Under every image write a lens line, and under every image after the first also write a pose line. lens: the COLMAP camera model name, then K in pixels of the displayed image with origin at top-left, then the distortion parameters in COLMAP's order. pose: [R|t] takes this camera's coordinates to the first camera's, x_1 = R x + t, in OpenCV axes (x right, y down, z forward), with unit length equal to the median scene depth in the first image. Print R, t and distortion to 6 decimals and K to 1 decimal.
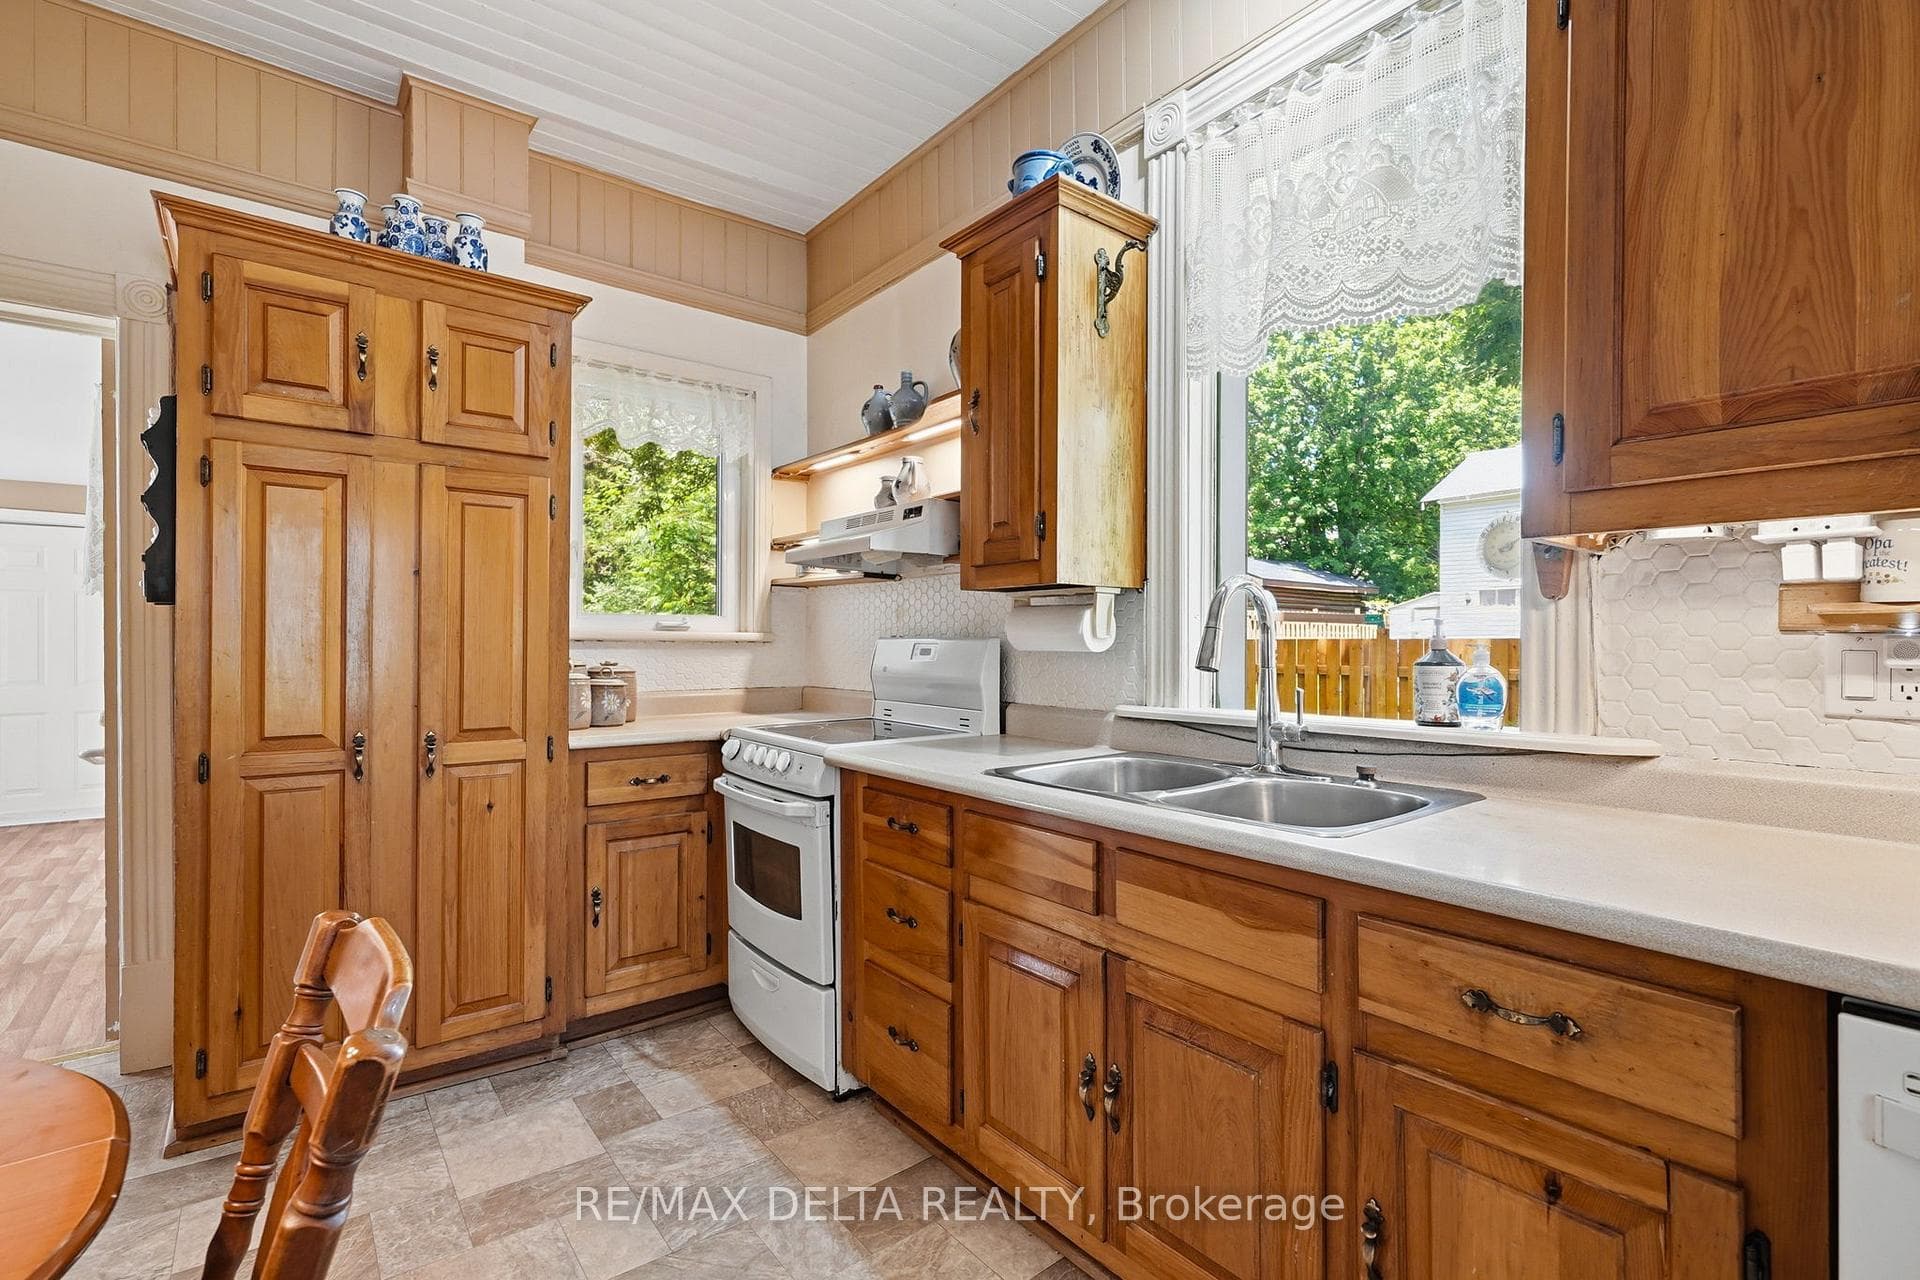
lens RADIAL K [[877.2, 0, 951.2], [0, 877.2, 644.2], [0, 0, 1]] dist [0.000701, 0.000866]
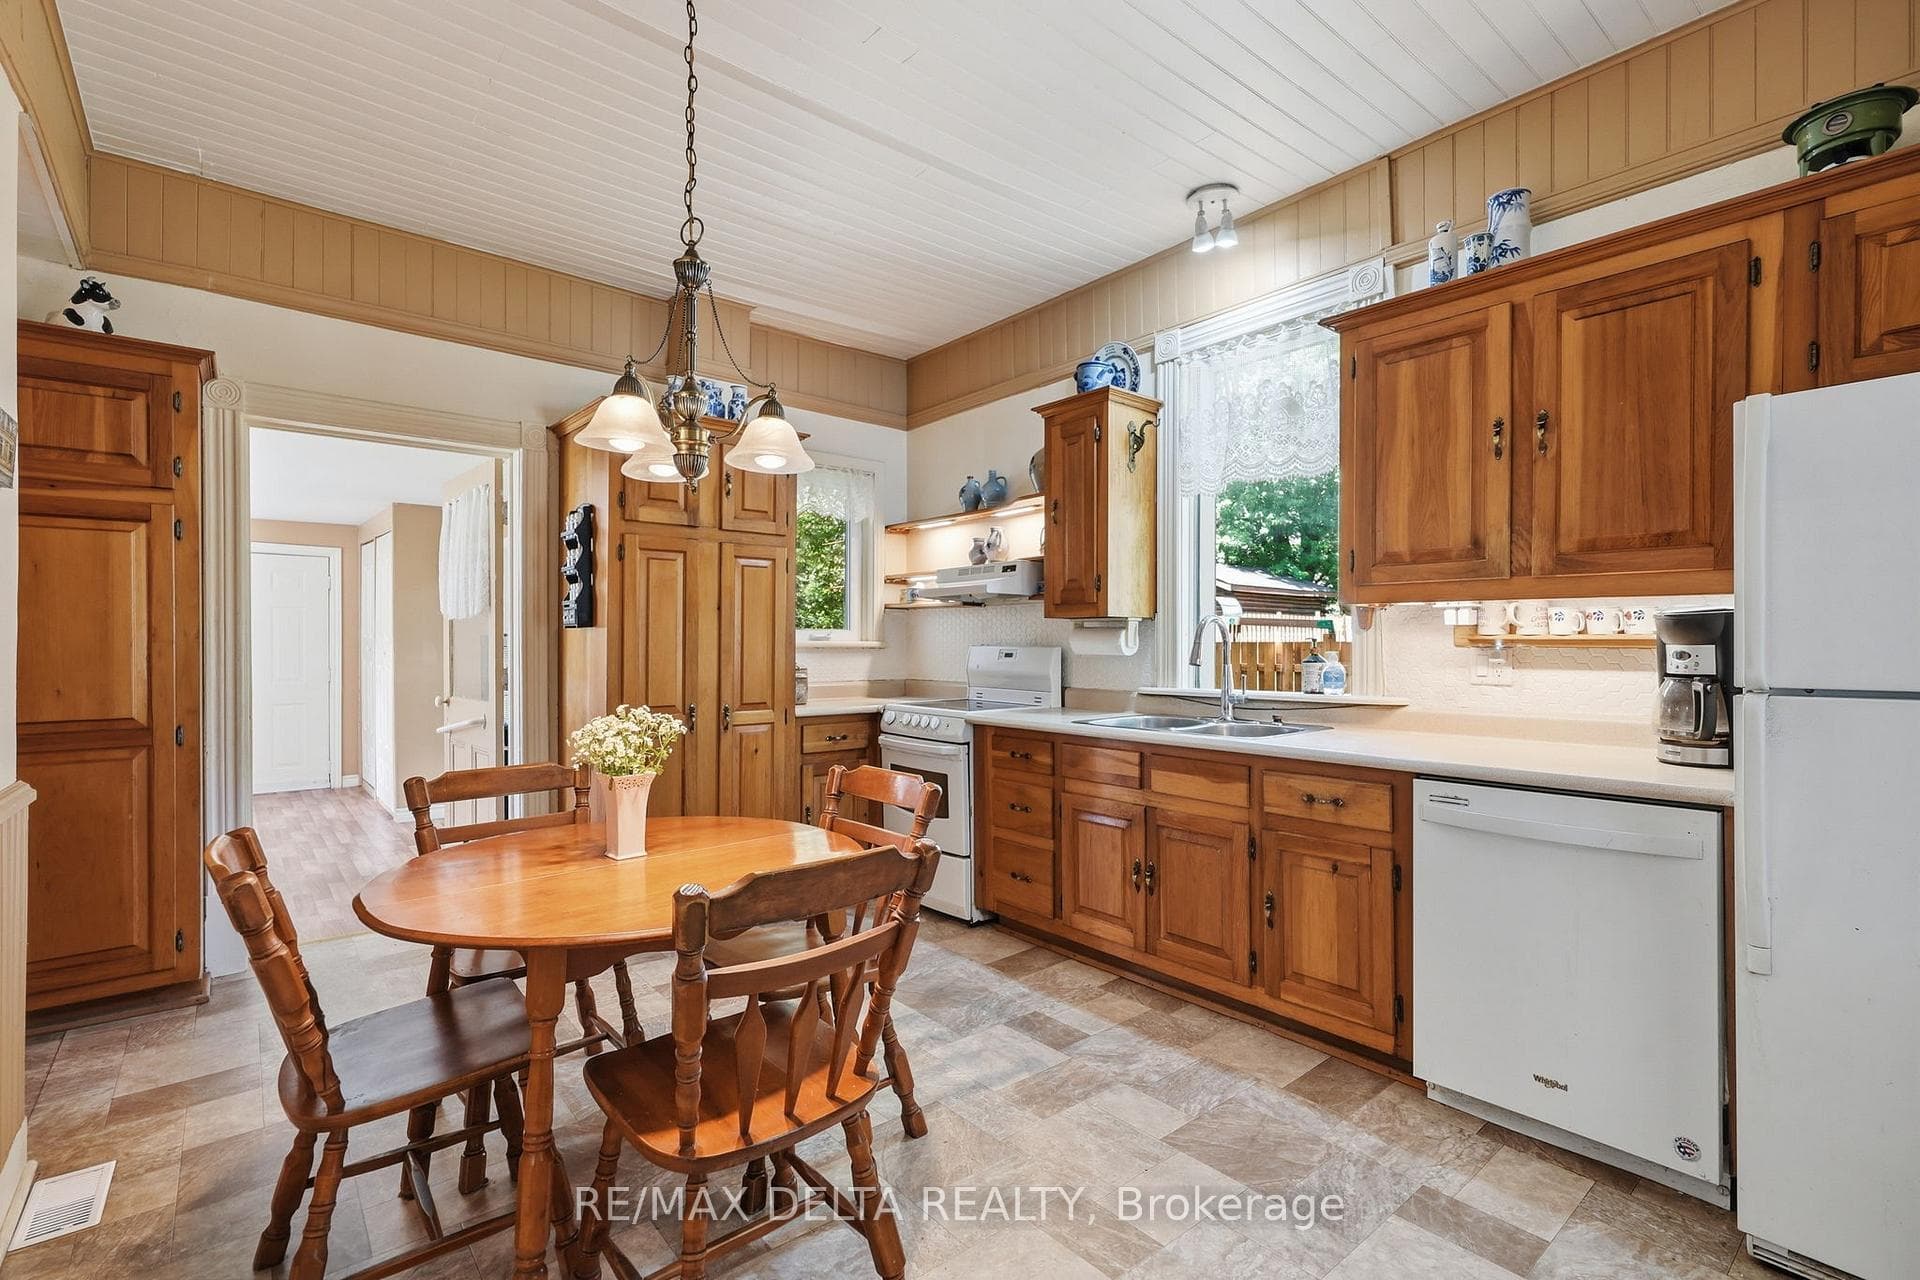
lens RADIAL K [[866.0, 0, 953.6], [0, 866.0, 643.0], [0, 0, 1]] dist [0.000766, -0.000012]
pose [[0.999519, -0.001757, 0.030972, -0.219363], [0.001808, 0.999997, -0.001624, -0.012573], [-0.030969, 0.001679, 0.999519, -0.653276]]
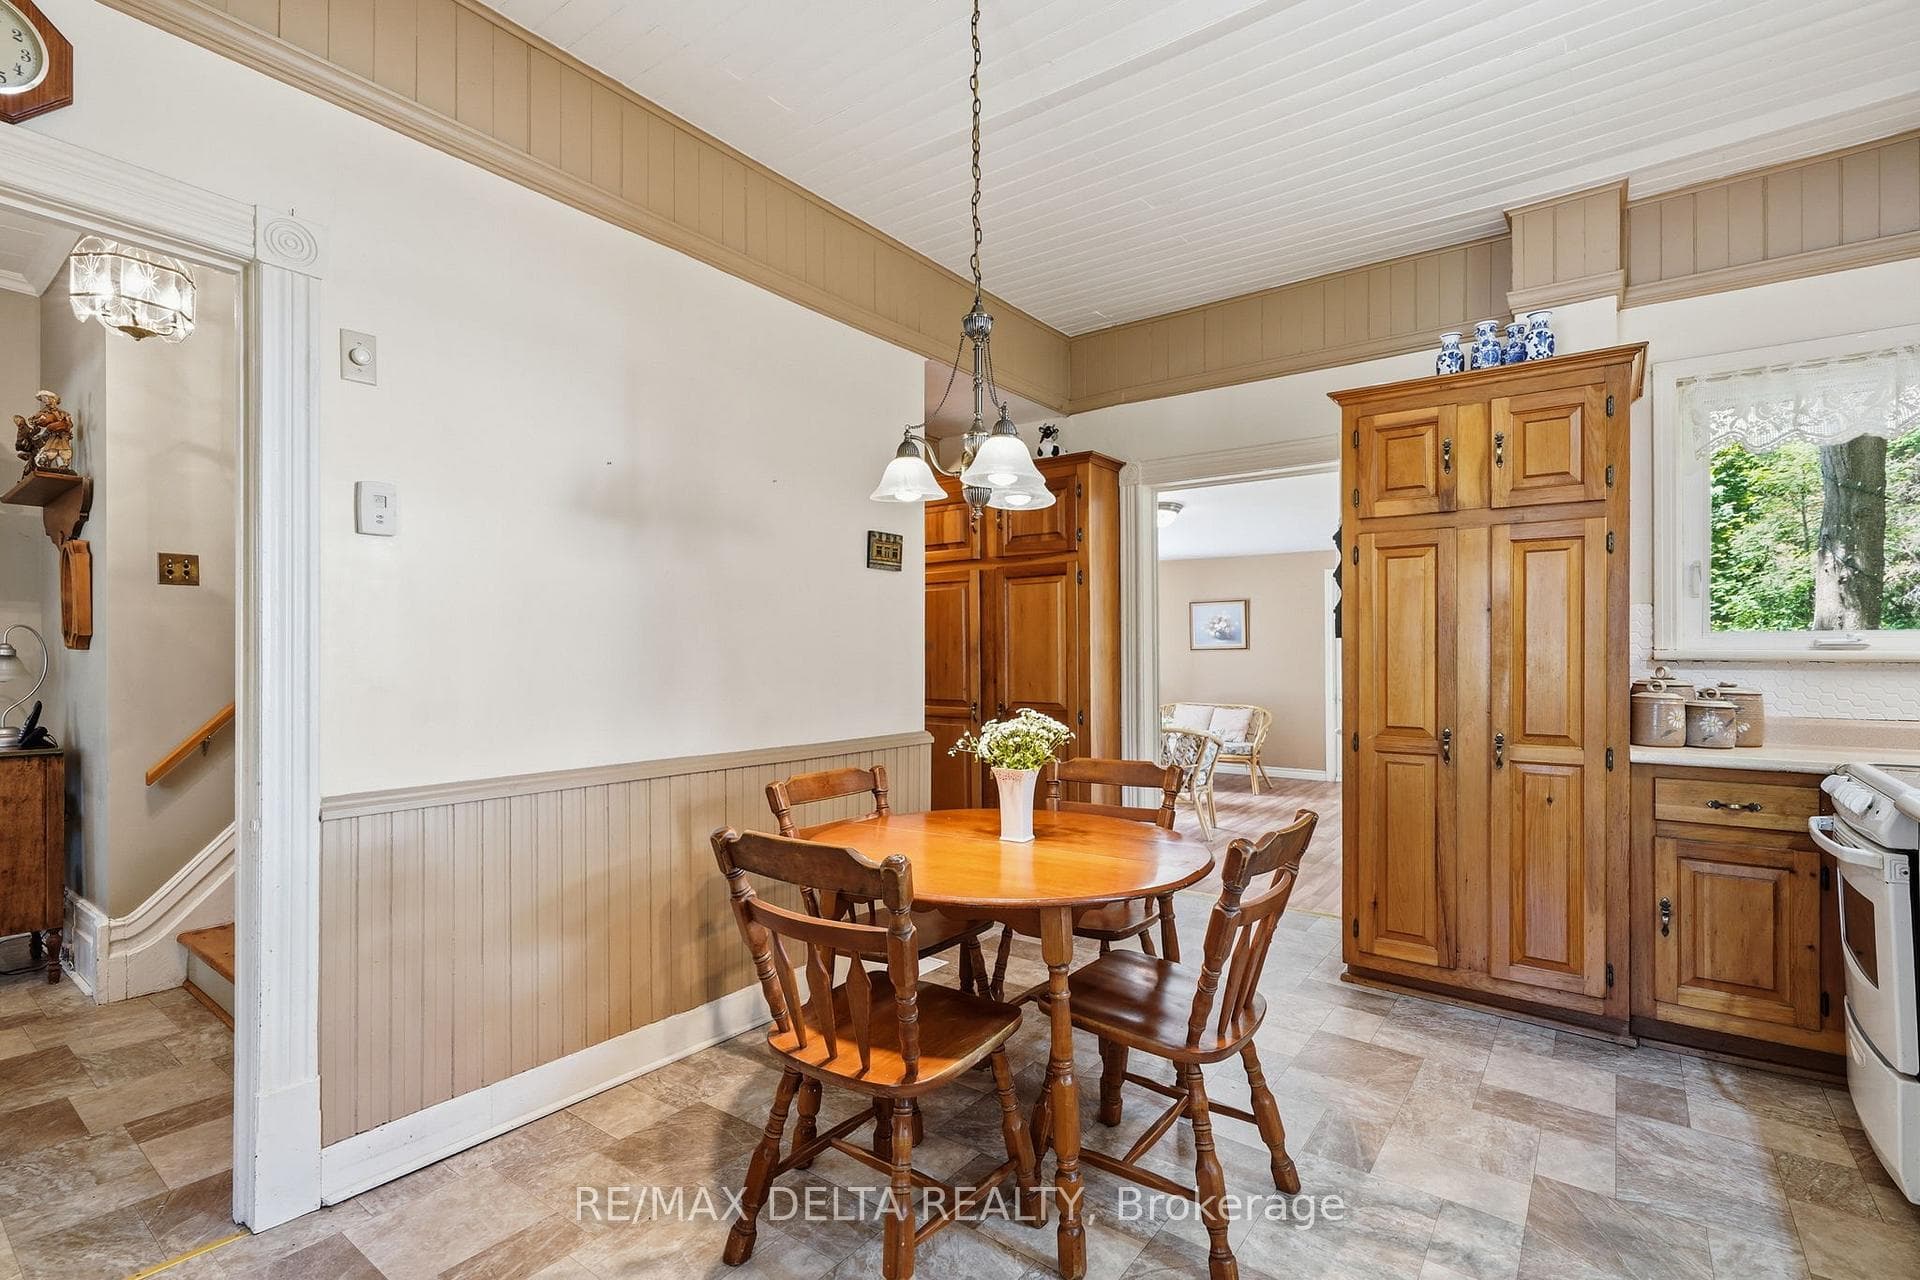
lens RADIAL K [[878.0, 0, 953.5], [0, 878.0, 652.7], [0, 0, 1]] dist [0.001604, 0.000593]
pose [[0.261576, -0.003725, -0.965176, 0.444127], [-0.001048, 0.999991, -0.004143, -0.011740], [0.965182, 0.002095, 0.261570, -0.107231]]
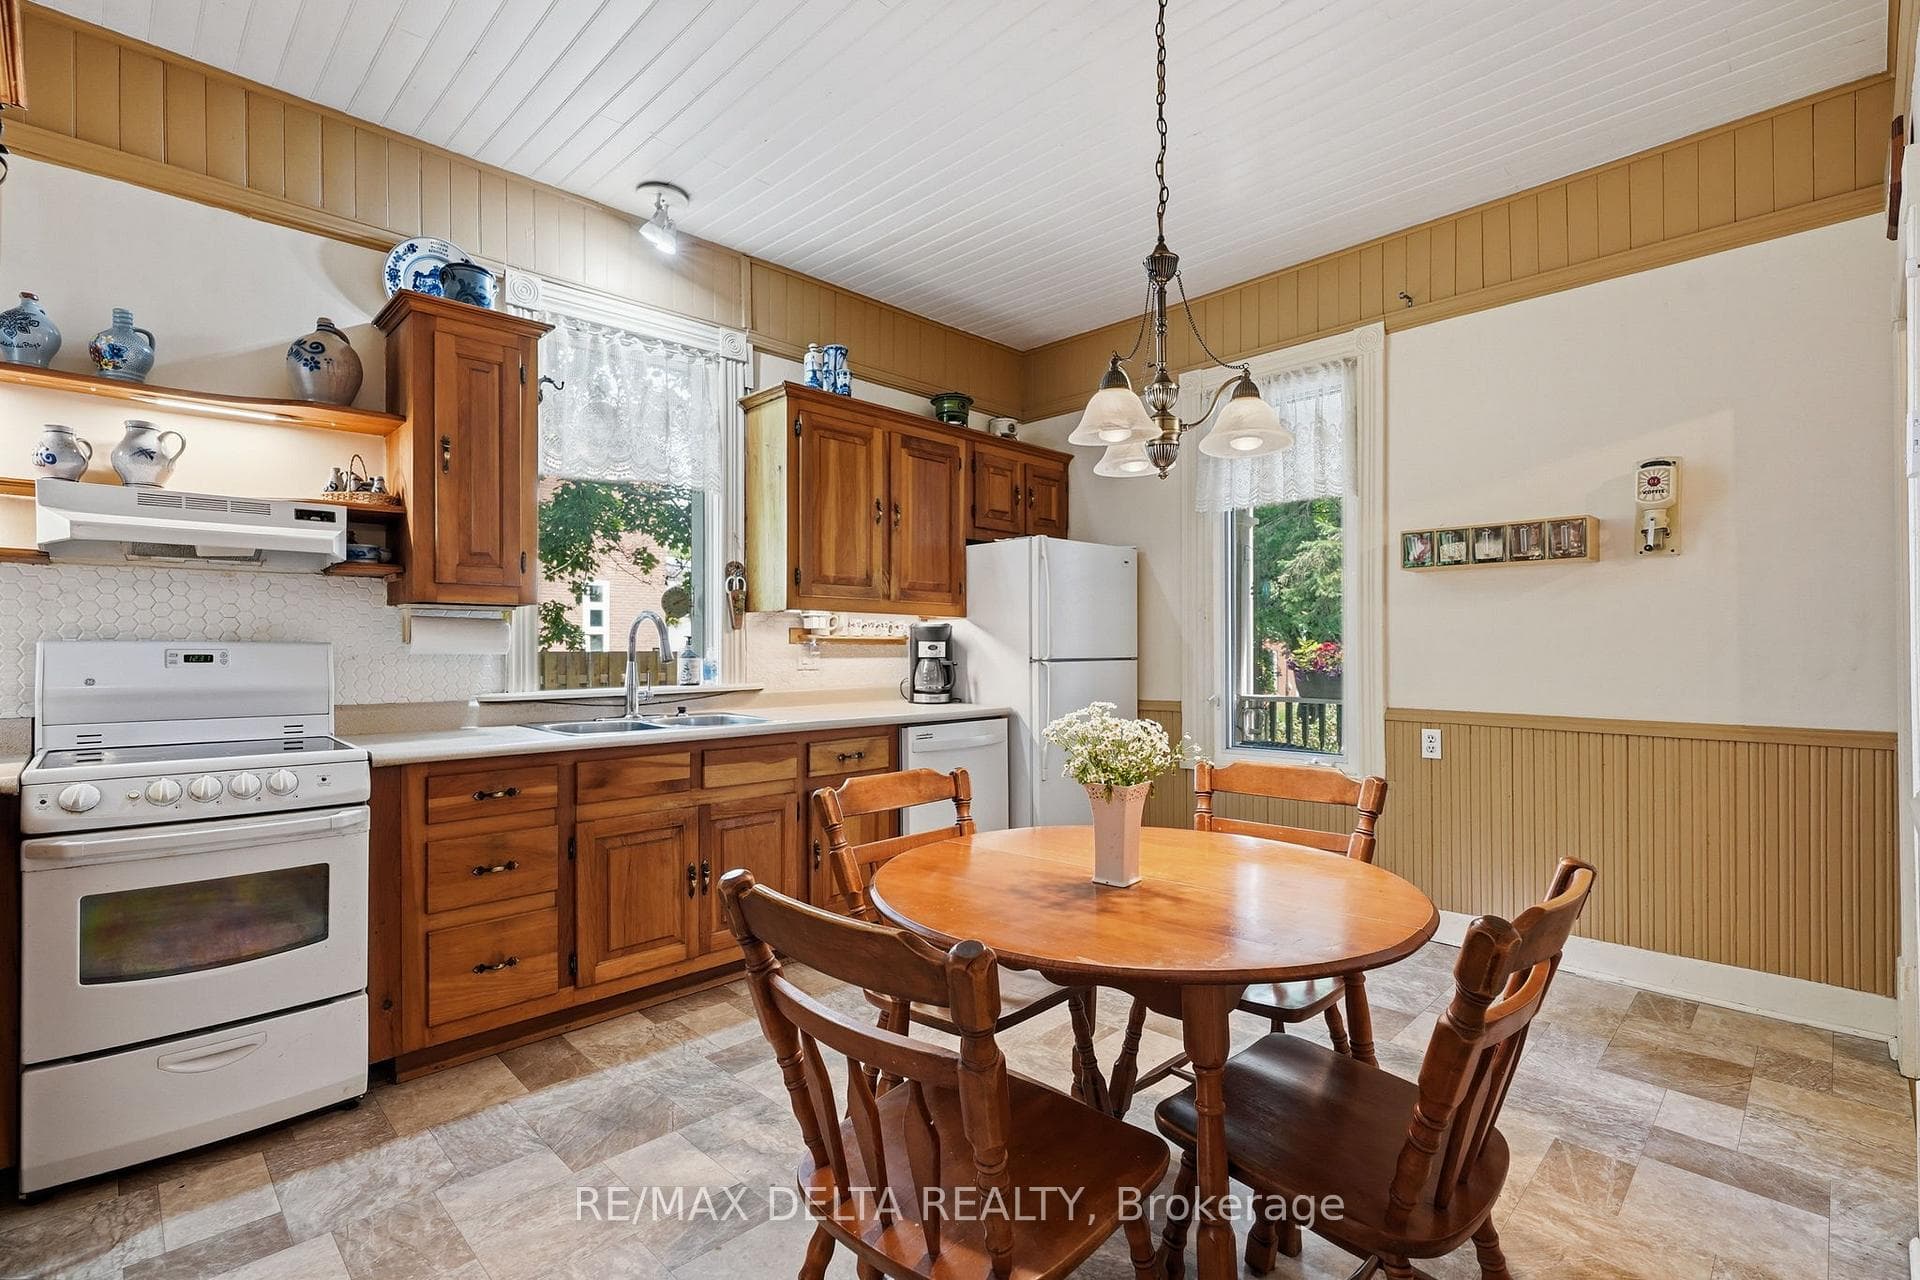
lens RADIAL K [[877.2, 0, 951.2], [0, 877.2, 644.2], [0, 0, 1]] dist [0.000701, 0.000866]
pose [[-0.113900, 0.003743, 0.993485, -1.244705], [0.003949, 0.999987, -0.003315, 0.000582], [-0.993484, 0.003546, -0.113914, 0.453301]]
